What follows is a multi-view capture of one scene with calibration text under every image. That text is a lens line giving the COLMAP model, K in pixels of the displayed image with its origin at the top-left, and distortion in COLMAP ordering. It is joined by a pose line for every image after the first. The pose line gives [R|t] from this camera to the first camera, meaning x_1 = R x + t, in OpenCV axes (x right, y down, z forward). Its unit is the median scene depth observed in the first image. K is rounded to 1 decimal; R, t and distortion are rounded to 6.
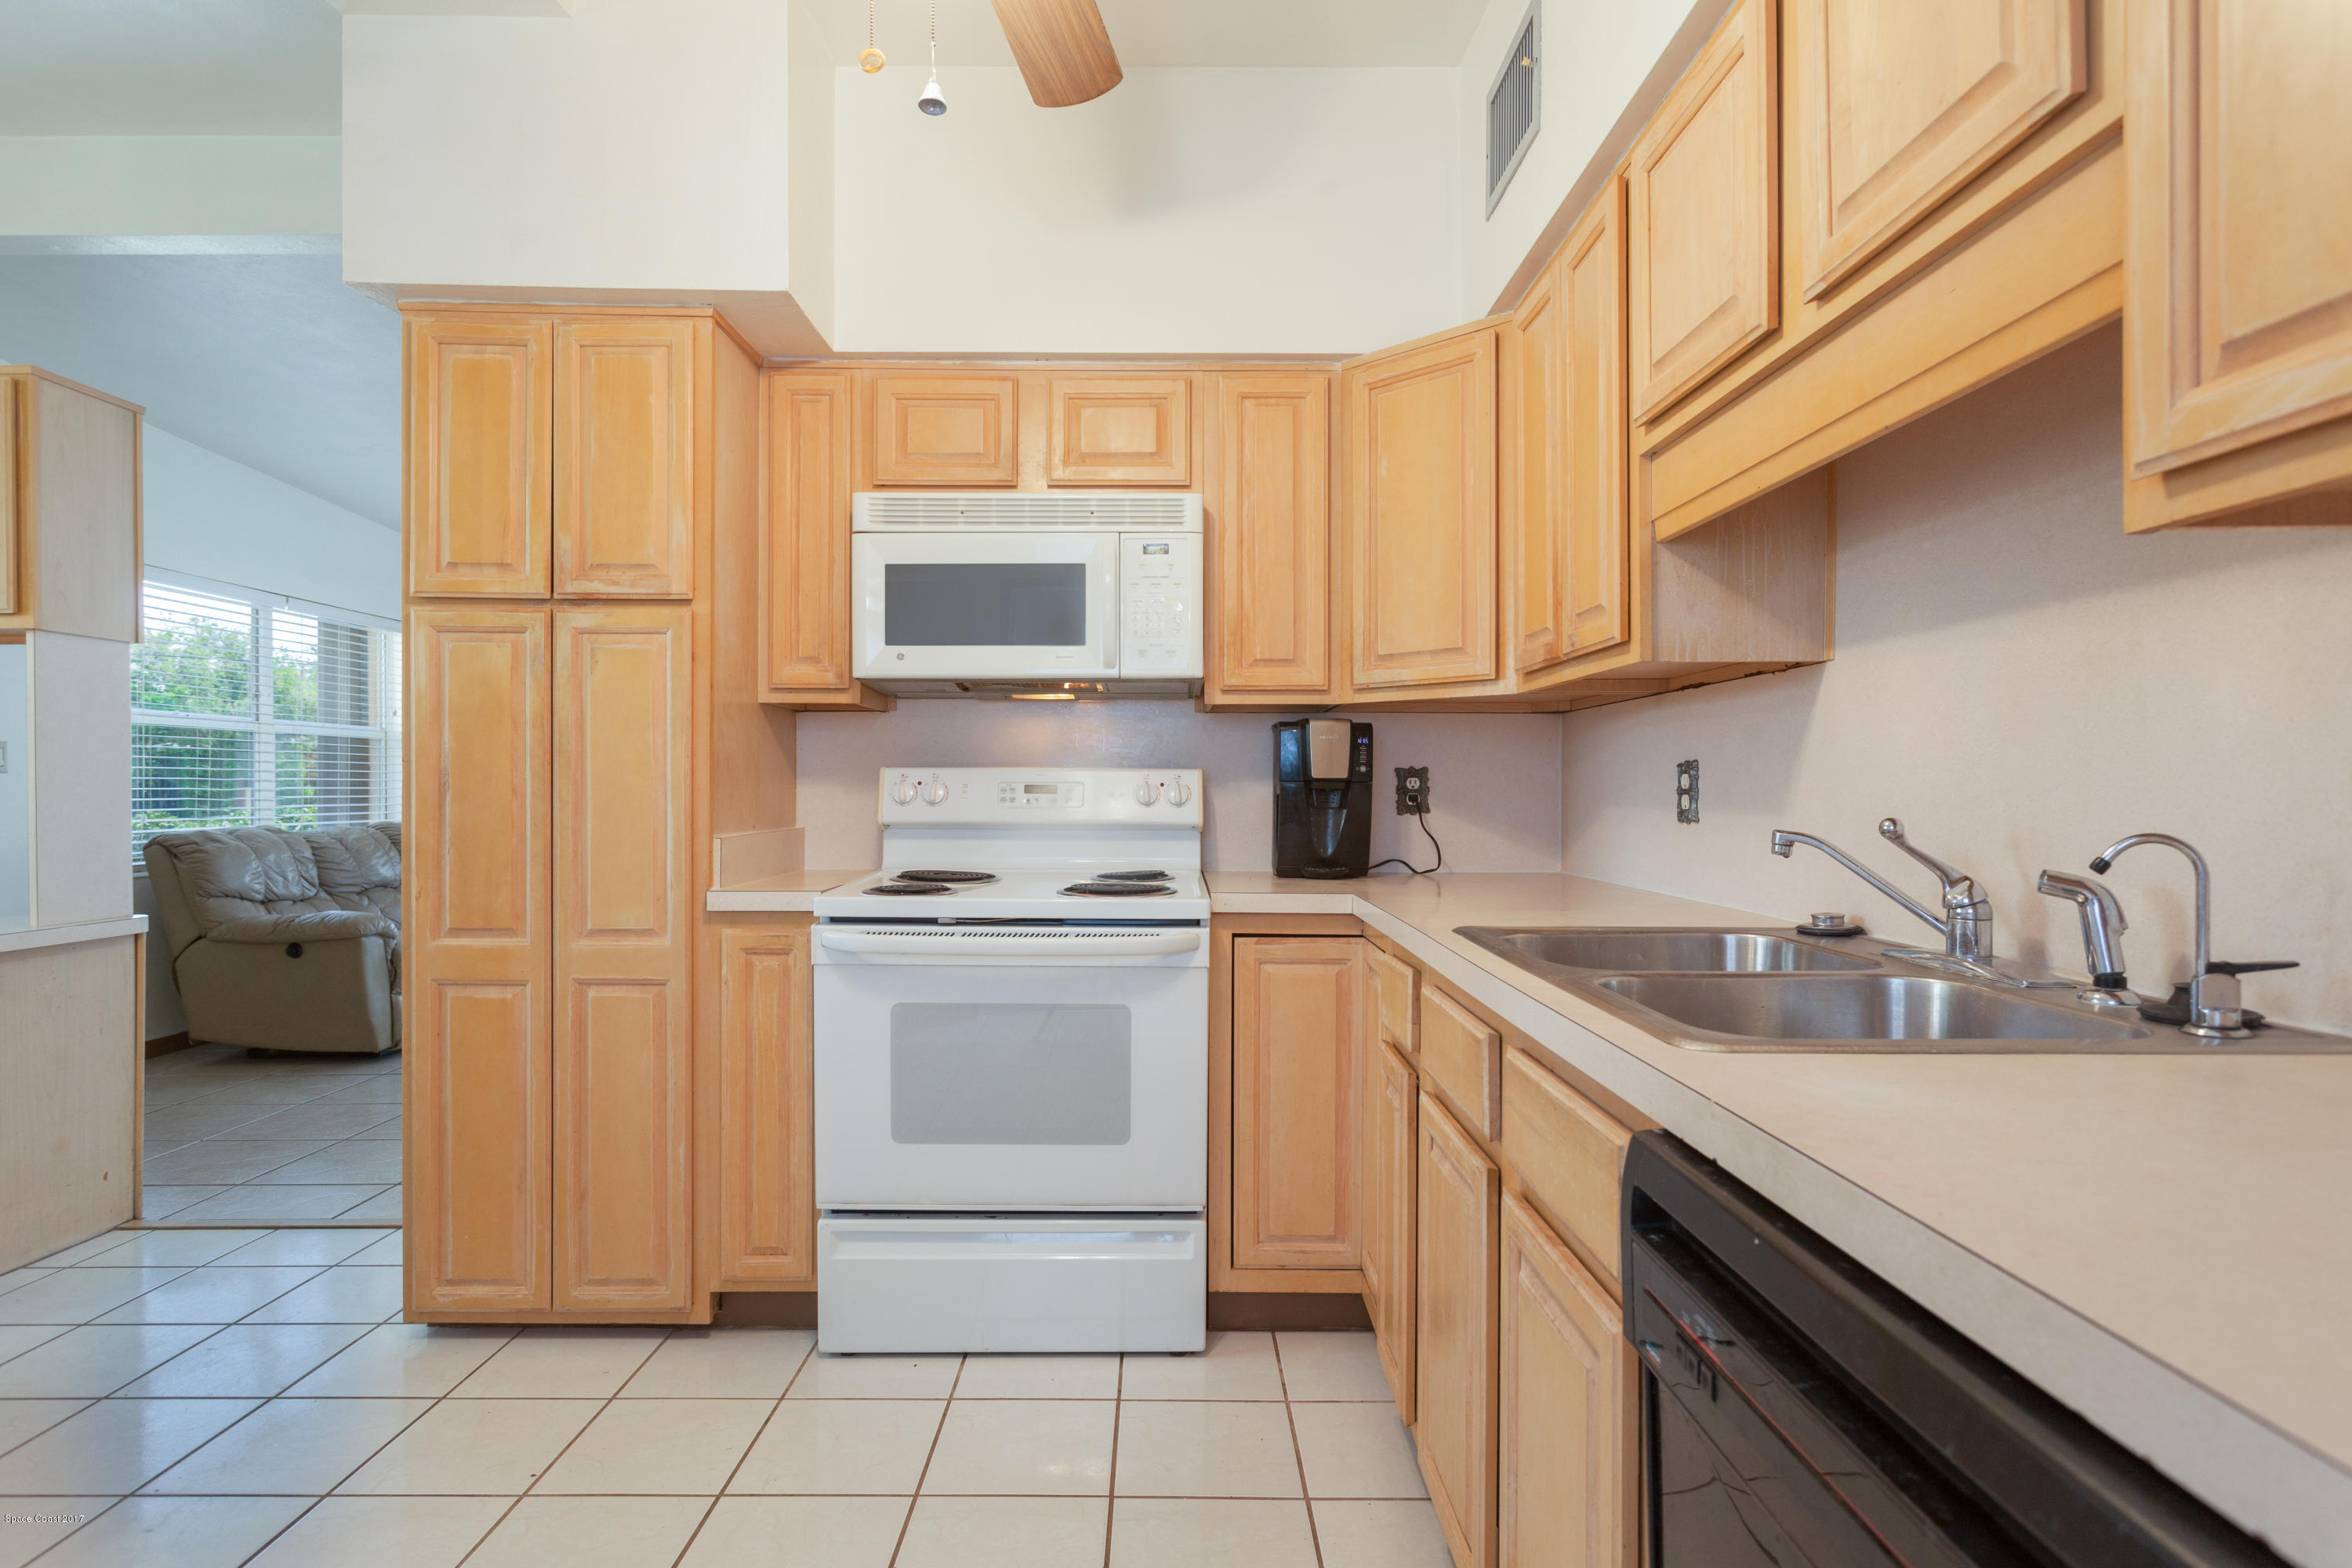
lens RADIAL K [[1232.6, 0, 1176.0], [0, 1232.6, 784.0], [0, 0, 1]] dist [-0.019318, 0.000014]
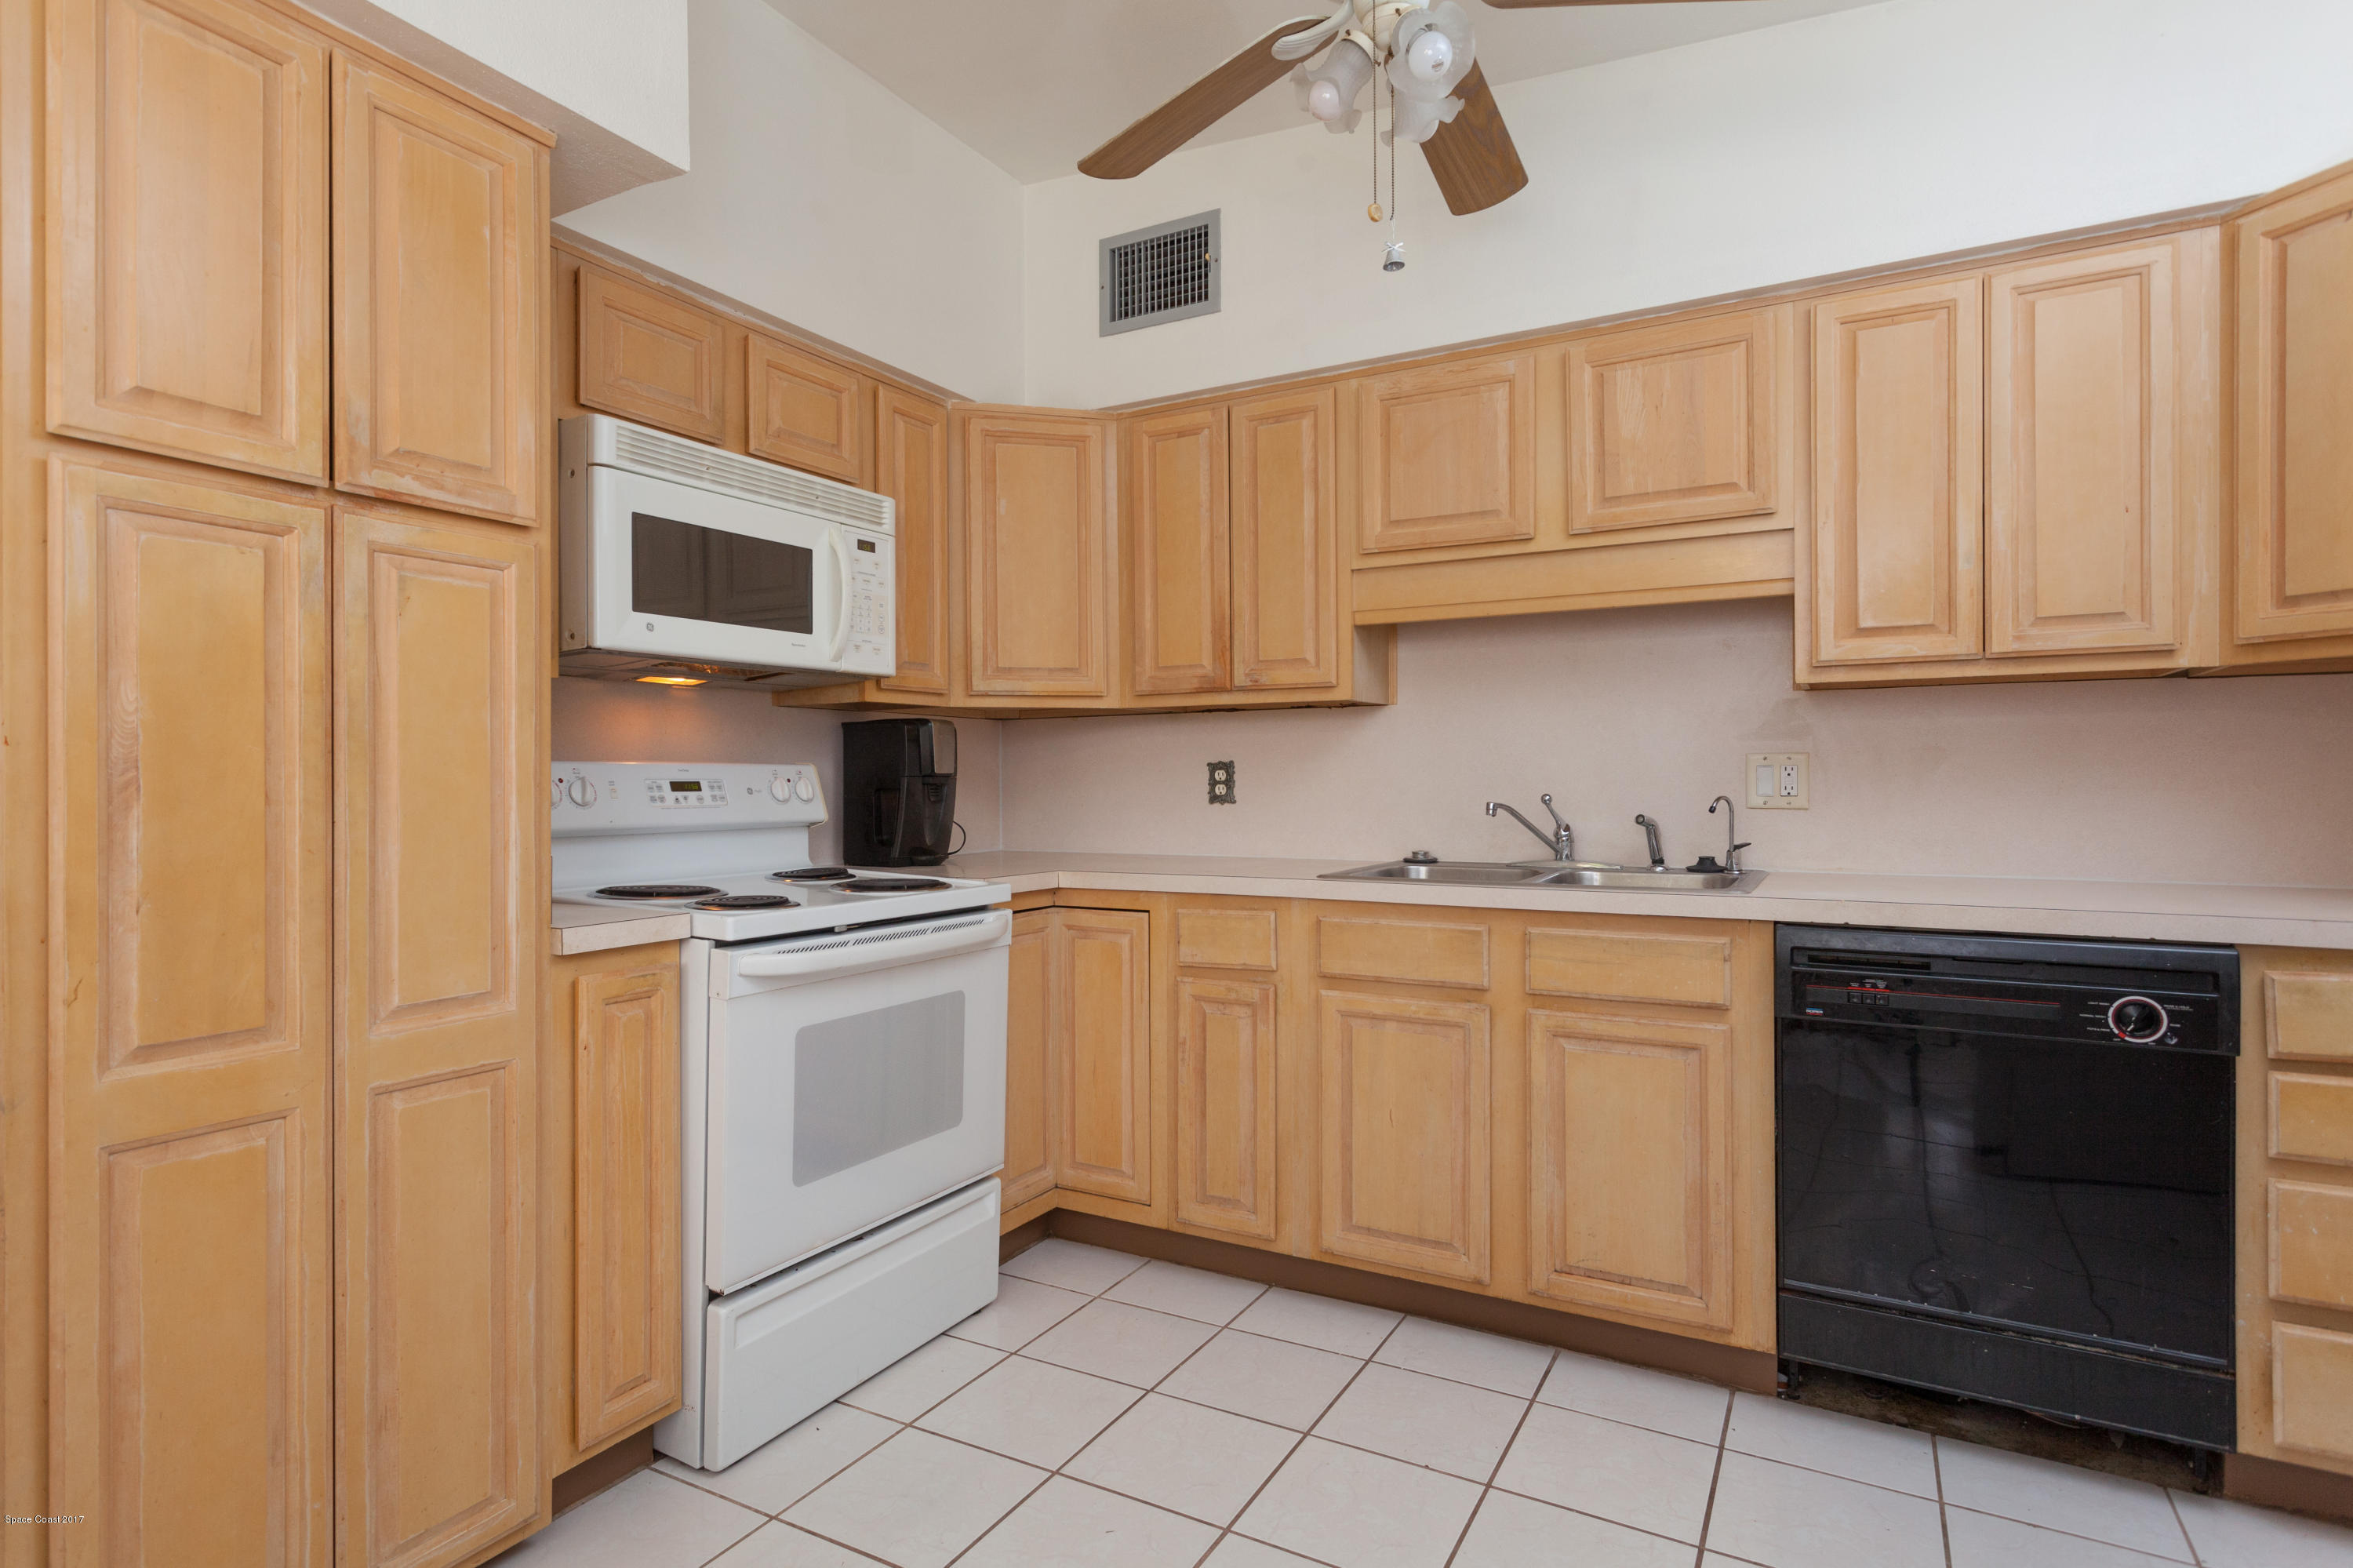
lens RADIAL K [[1202.7, 0, 1177.0], [0, 1202.7, 765.7], [0, 0, 1]] dist [-0.019128, -0.000237]
pose [[0.499383, 0.003777, 0.866373, -0.817894], [0.005219, 0.999959, -0.007368, -0.003111], [-0.866365, 0.008201, 0.499343, 0.323092]]
